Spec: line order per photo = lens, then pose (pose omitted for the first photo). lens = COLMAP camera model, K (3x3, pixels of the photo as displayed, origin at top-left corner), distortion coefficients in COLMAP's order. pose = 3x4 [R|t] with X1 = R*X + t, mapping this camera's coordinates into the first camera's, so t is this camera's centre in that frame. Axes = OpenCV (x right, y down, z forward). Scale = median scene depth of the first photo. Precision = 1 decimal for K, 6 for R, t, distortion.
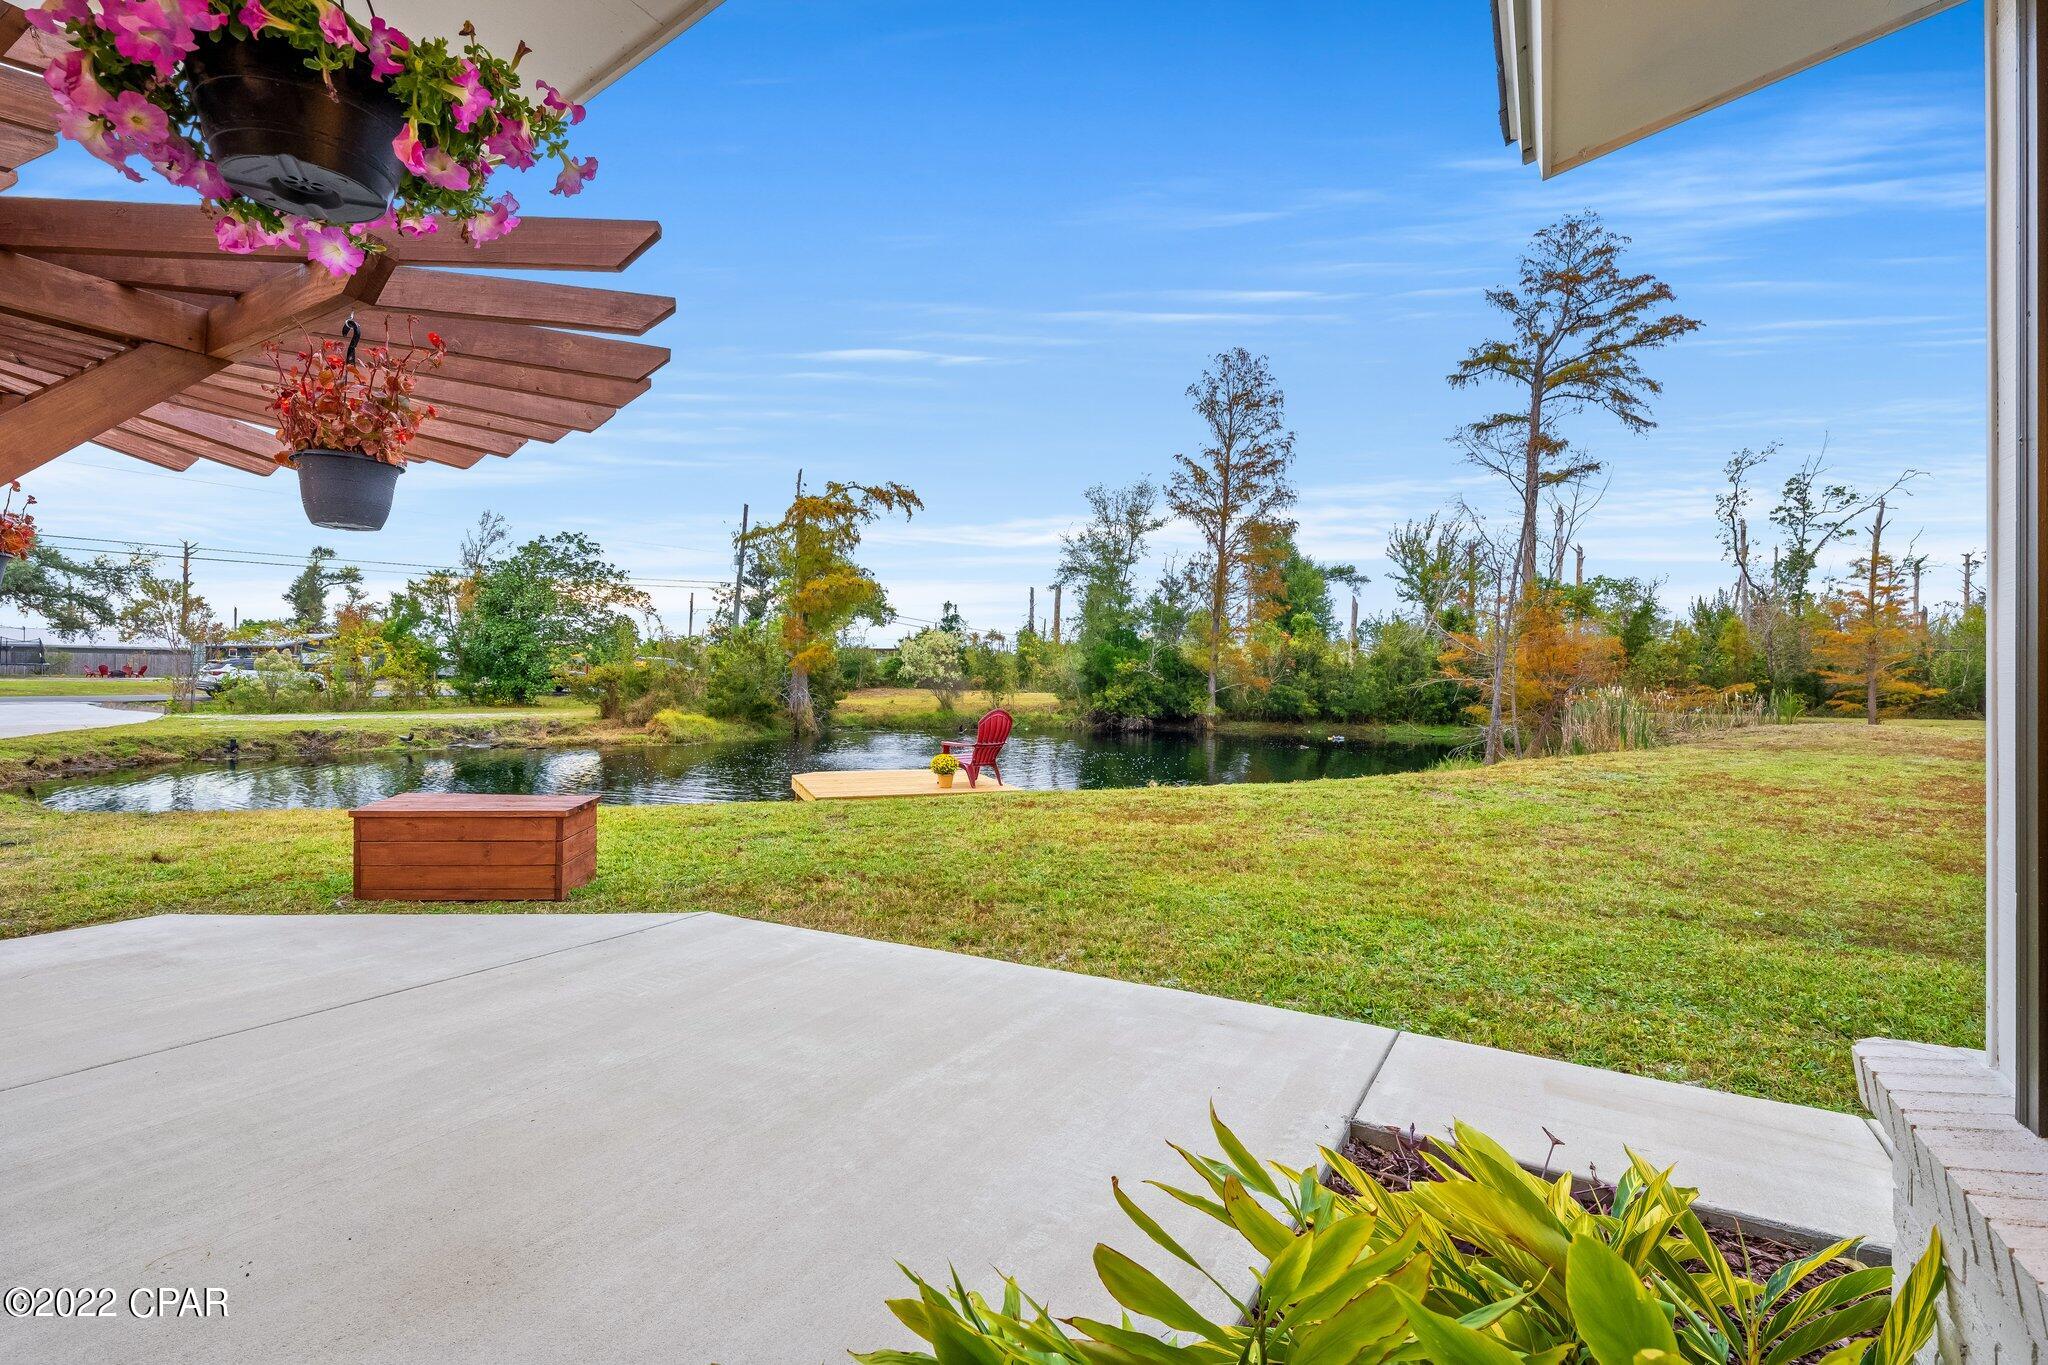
lens RADIAL K [[987.7, 0, 1012.8], [0, 987.7, 676.5], [0, 0, 1]] dist [-0.005474, 0.002305]
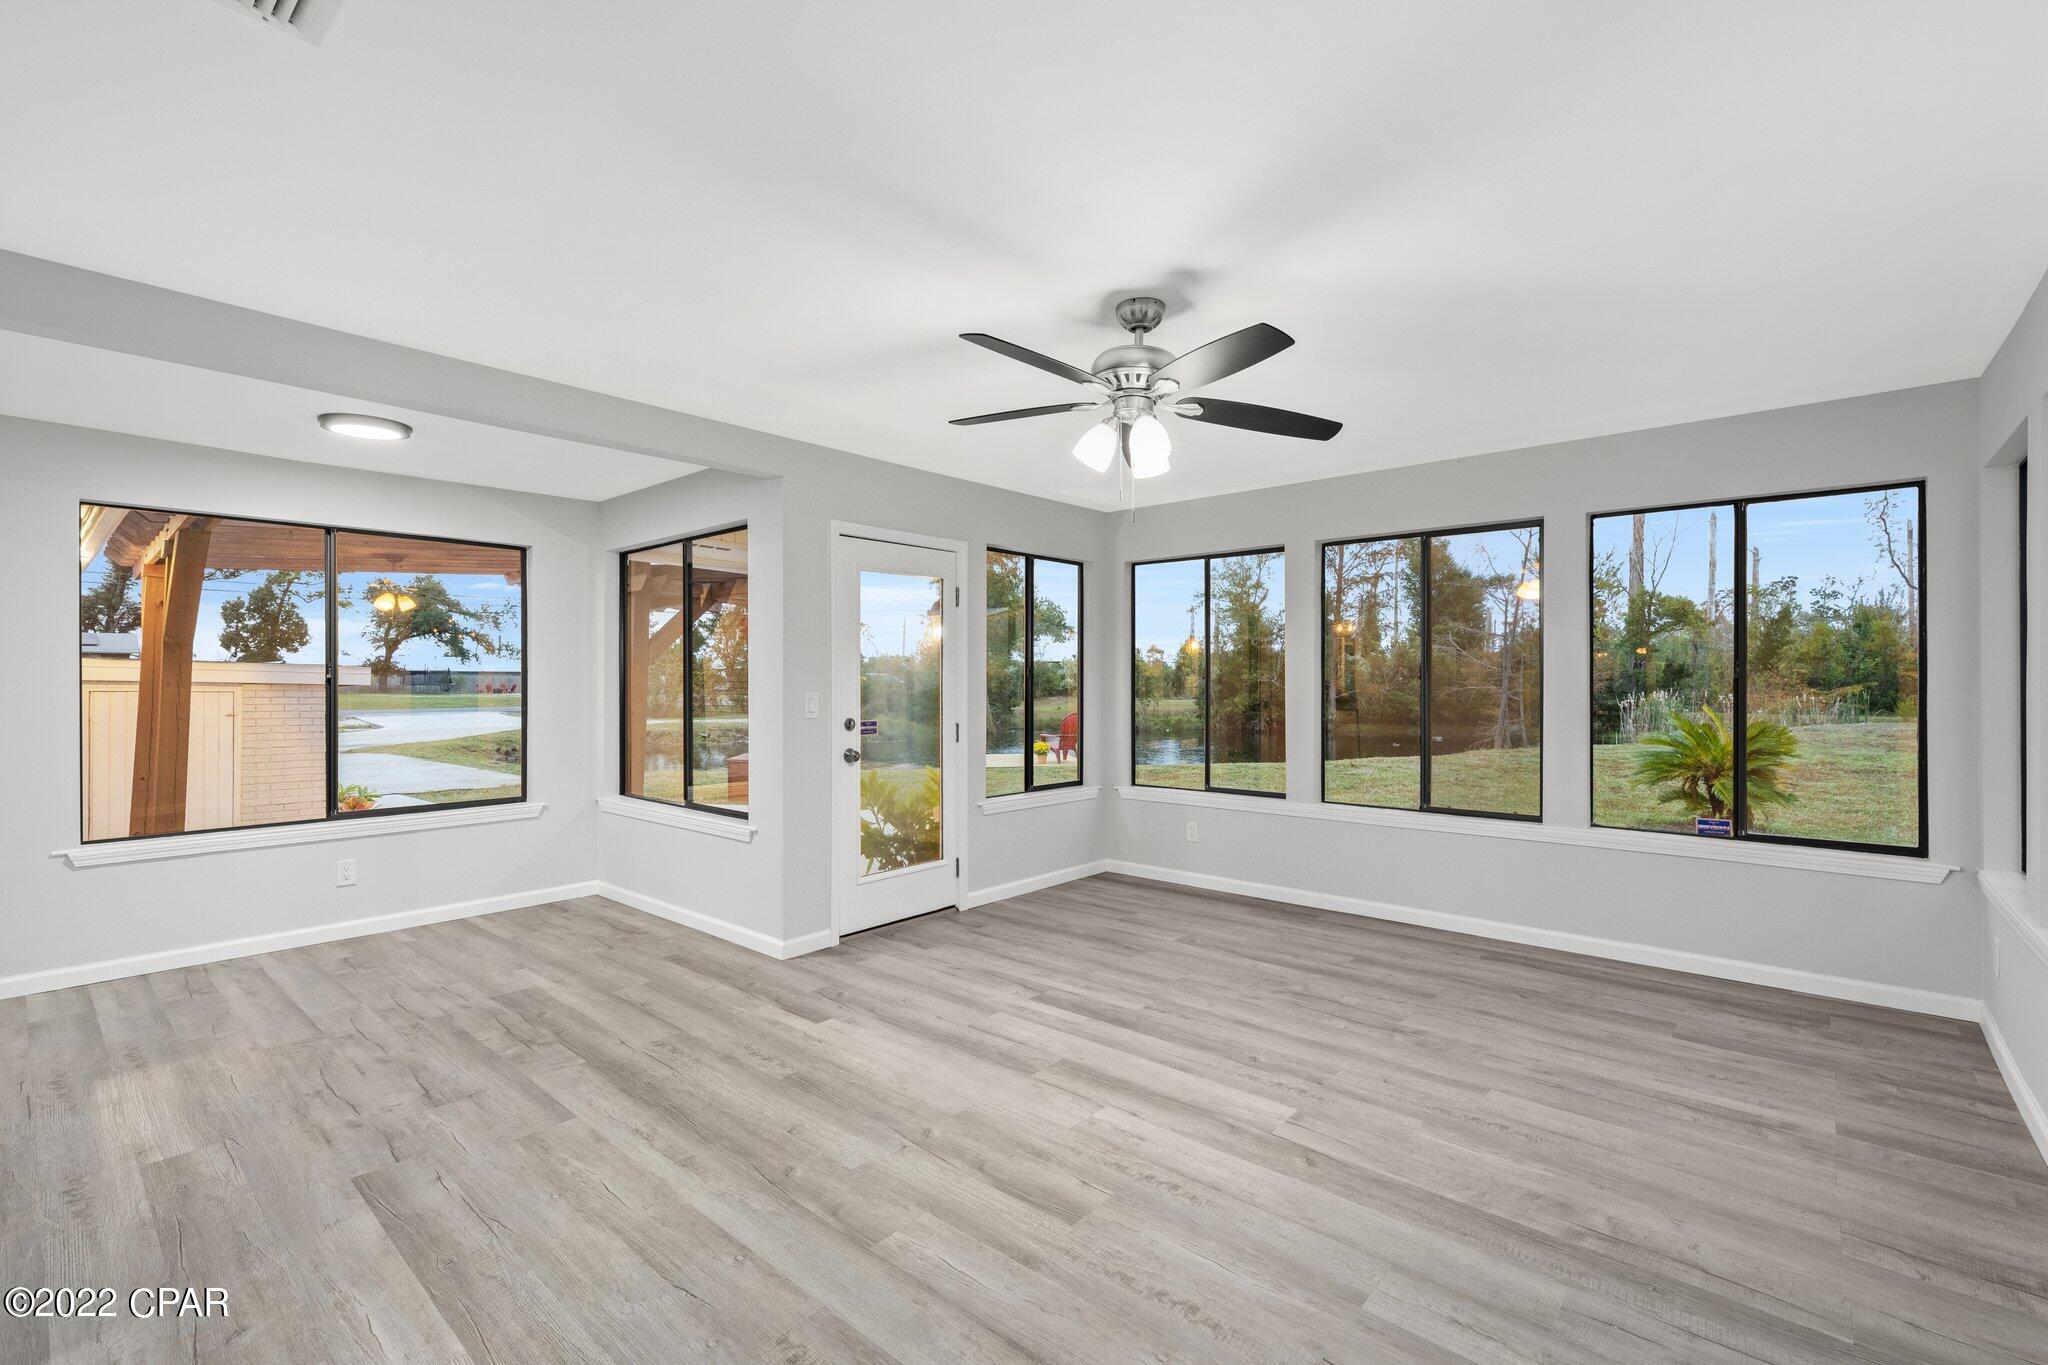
lens RADIAL K [[915.9, 0, 995.9], [0, 915.9, 682.4], [0, 0, 1]] dist [-0.001691, 0.000249]
pose [[0.975339, -0.011522, -0.220412, 0.055408], [0.010863, 0.999932, -0.004202, -0.002151], [0.220446, 0.001704, 0.975398, -0.122960]]
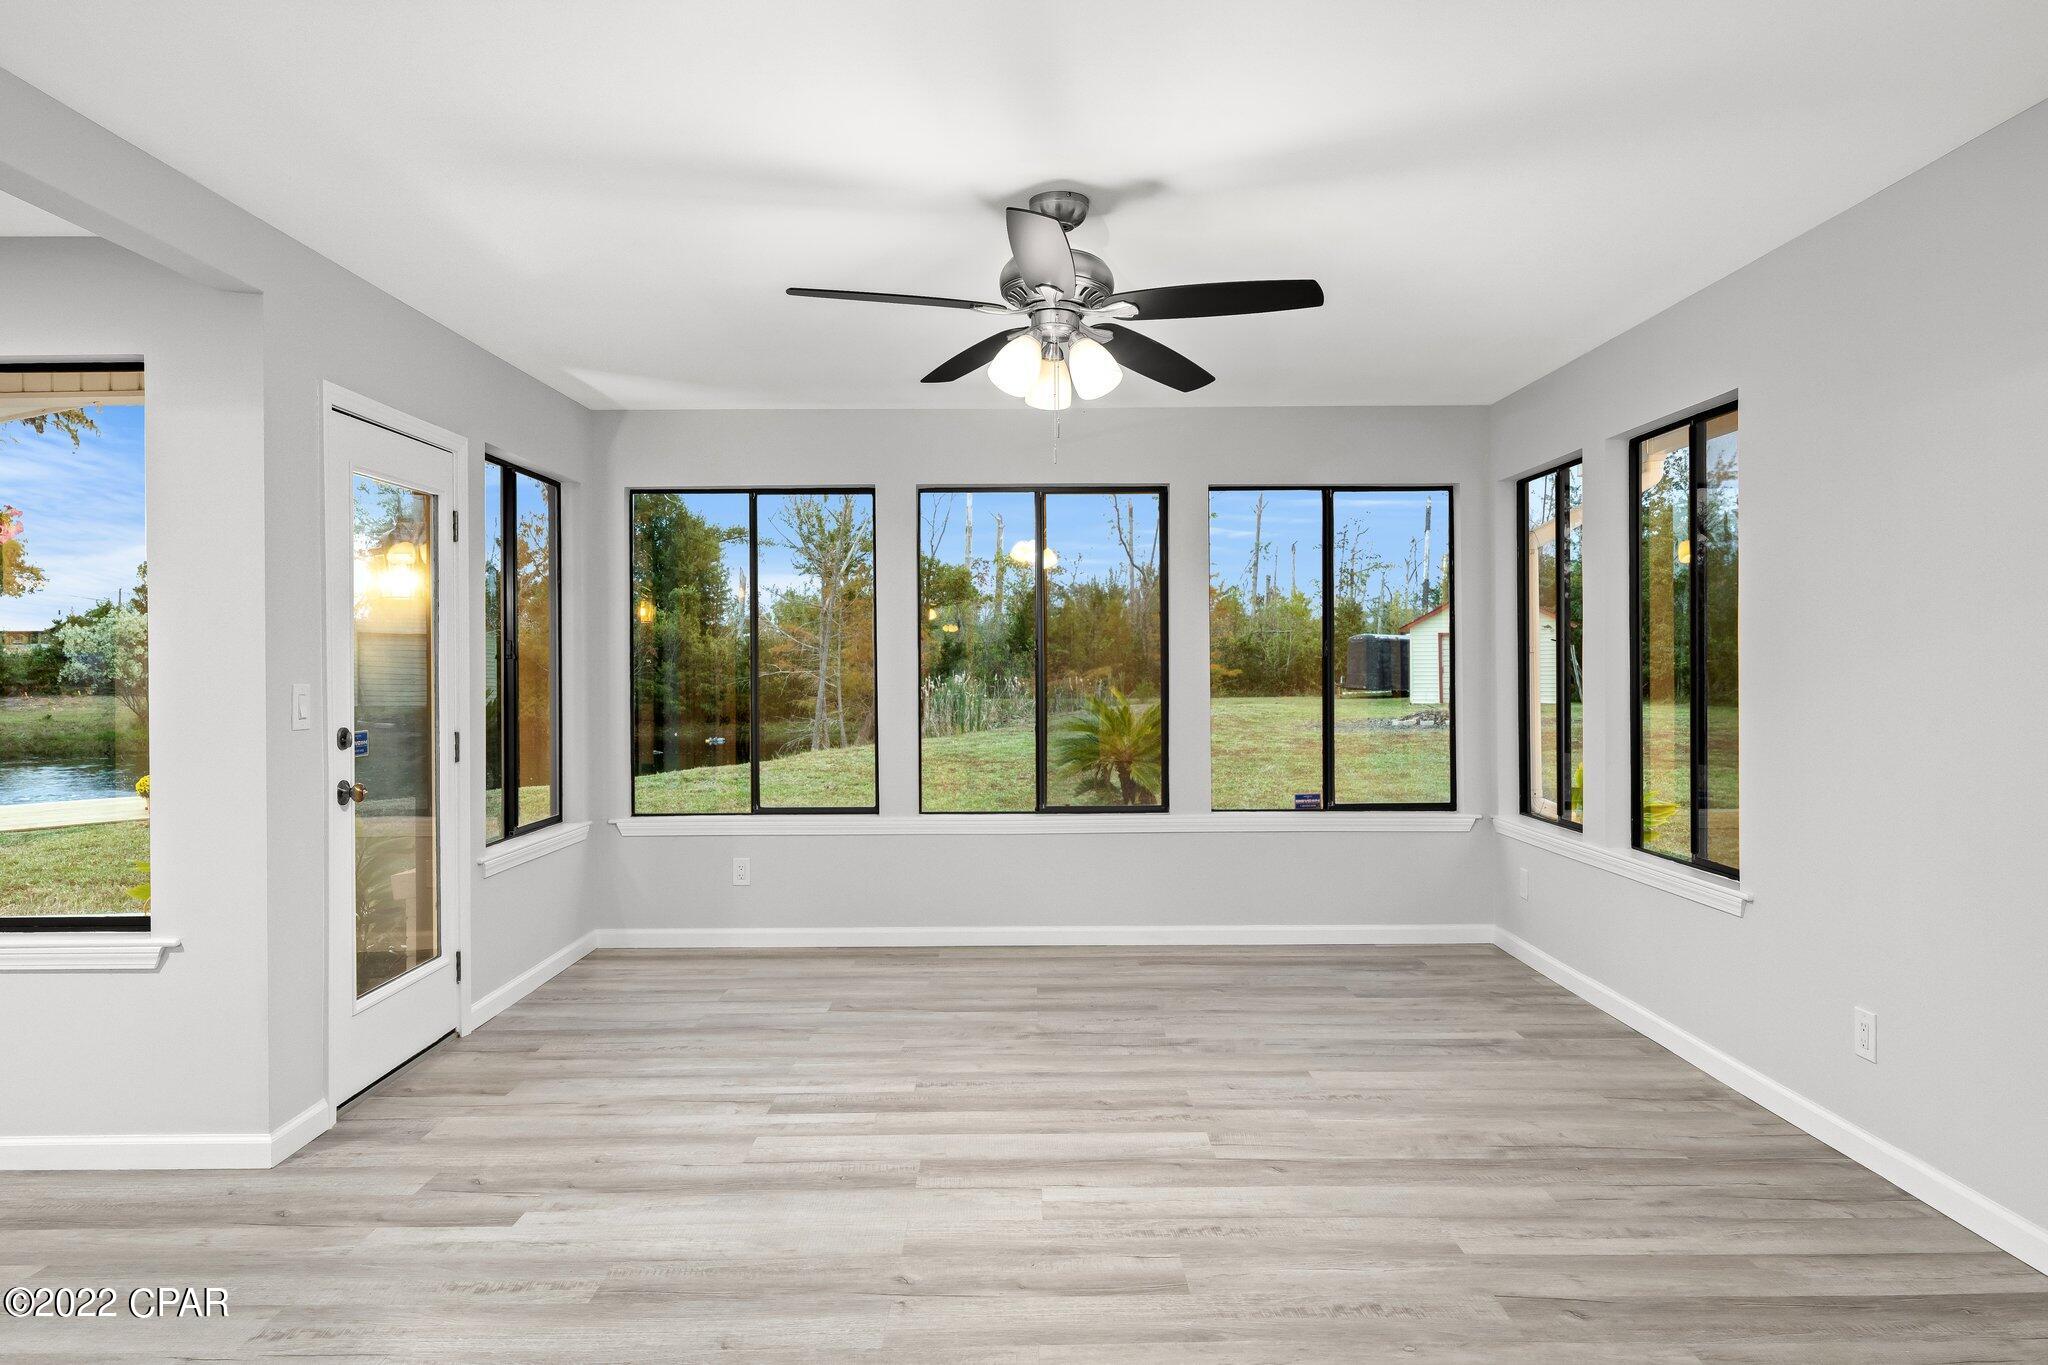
lens RADIAL K [[1340.3, 0, 1043.3], [0, 1340.3, 675.3], [0, 0, 1]] dist [0.004030, -0.000208]
pose [[0.865176, -0.020788, 0.501038, 0.004927], [0.016864, 0.999781, 0.012361, -0.002497], [-0.501185, -0.002245, 0.865337, -0.124162]]
